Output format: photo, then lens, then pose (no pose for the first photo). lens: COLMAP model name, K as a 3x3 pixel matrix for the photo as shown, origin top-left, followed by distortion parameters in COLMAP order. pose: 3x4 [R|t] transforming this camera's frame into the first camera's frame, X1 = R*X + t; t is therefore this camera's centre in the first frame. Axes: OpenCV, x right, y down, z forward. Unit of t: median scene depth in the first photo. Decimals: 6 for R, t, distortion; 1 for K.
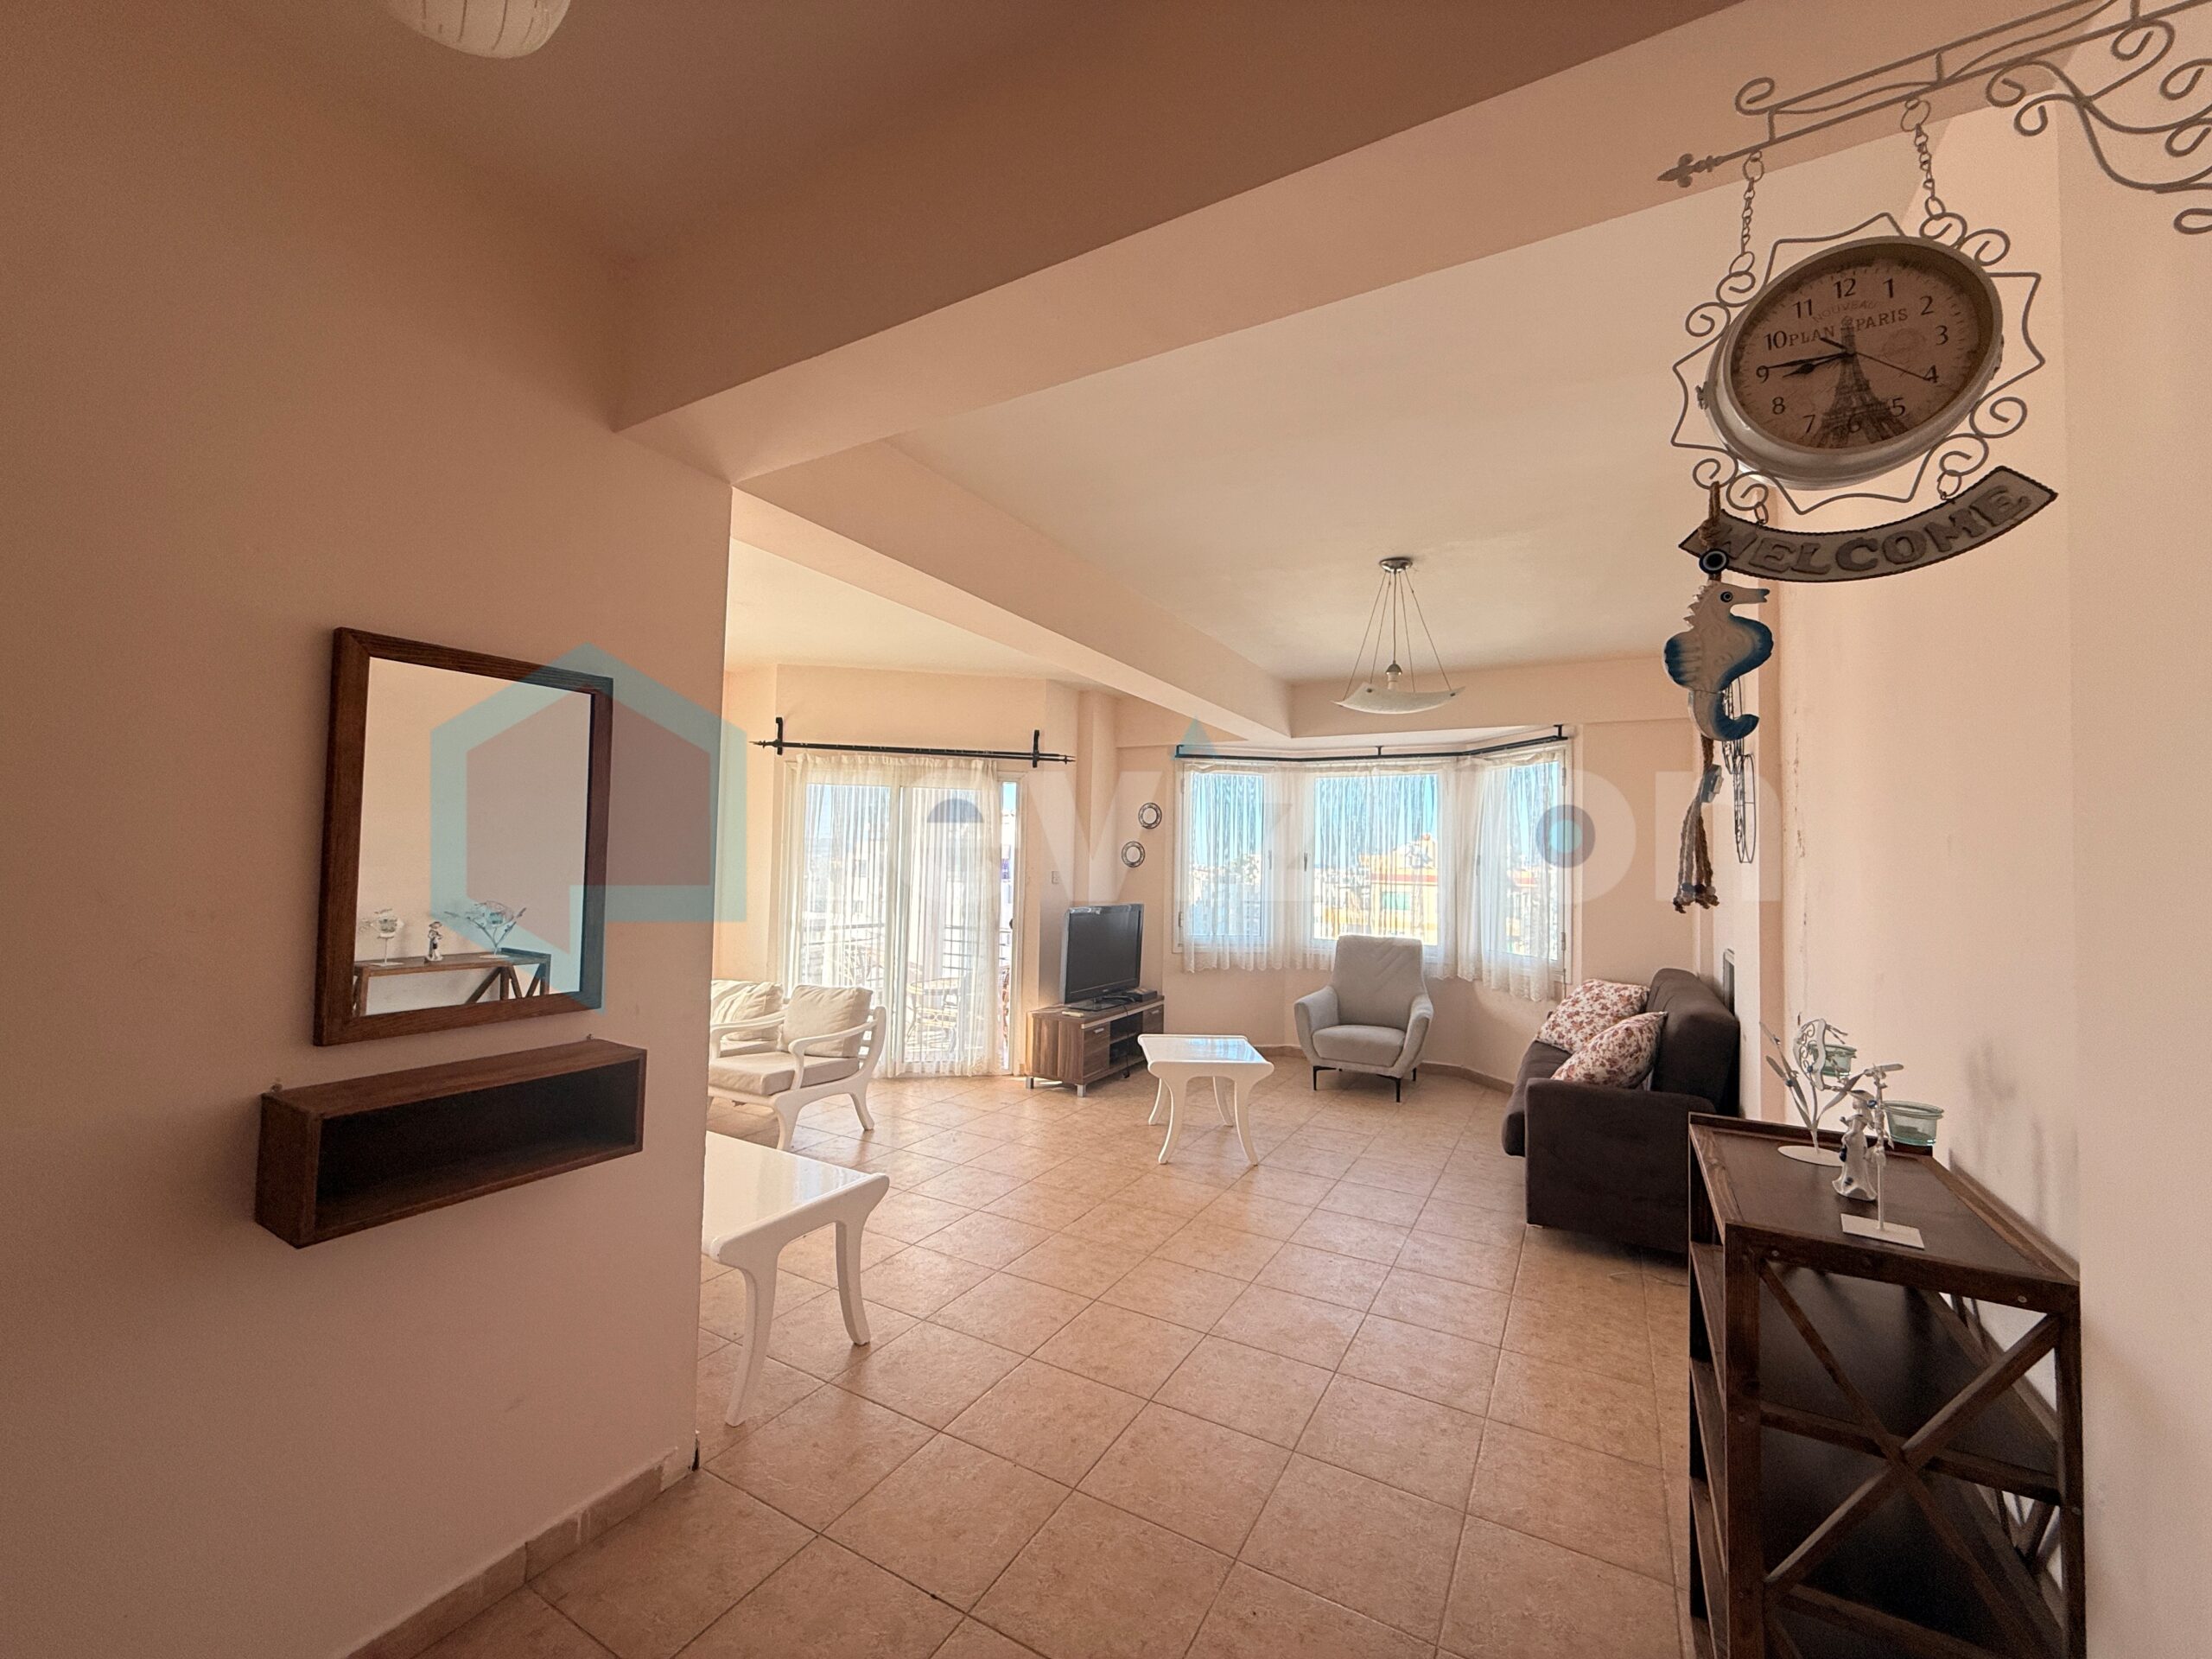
lens RADIAL K [[880.9, 0, 1093.6], [0, 880.9, 834.2], [0, 0, 1]] dist [0.000849, 0.000046]
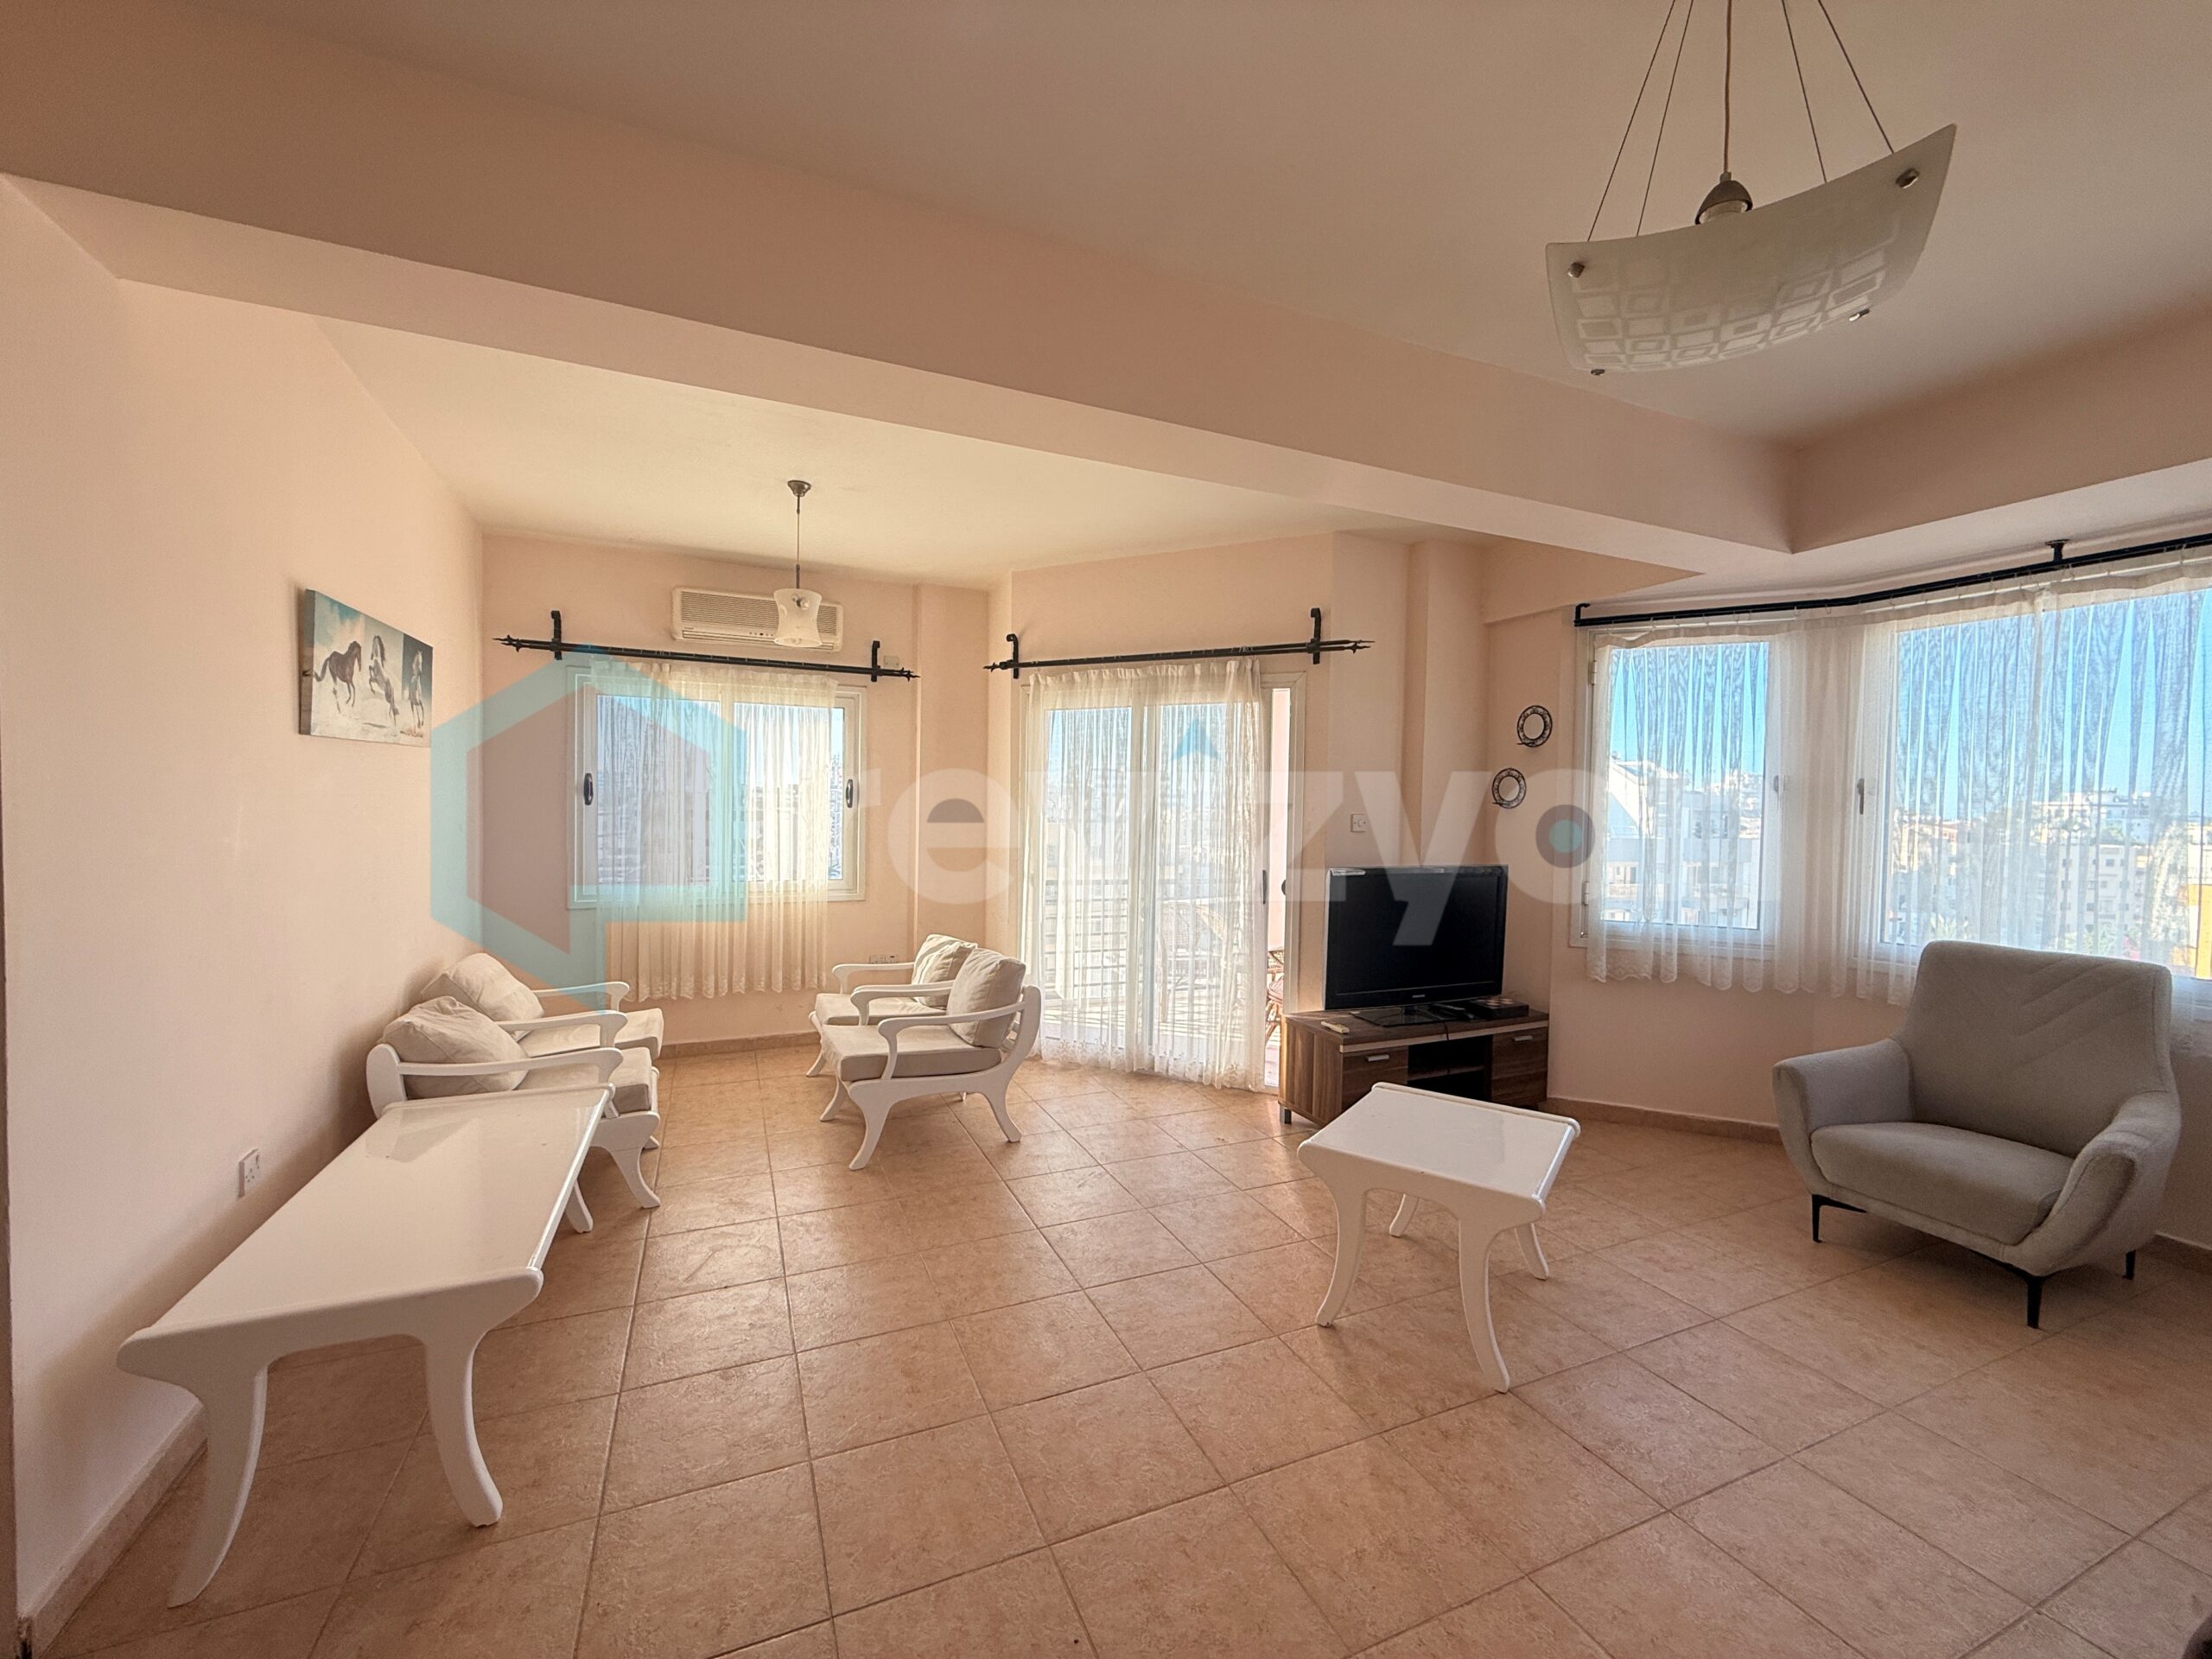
lens RADIAL K [[880.9, 0, 1093.6], [0, 880.9, 834.2], [0, 0, 1]] dist [0.000849, 0.000046]
pose [[0.801002, 0.010218, -0.598574, 0.209342], [0.021340, 0.998732, 0.045605, 0.022804], [0.598281, -0.049304, 0.799768, 0.338386]]
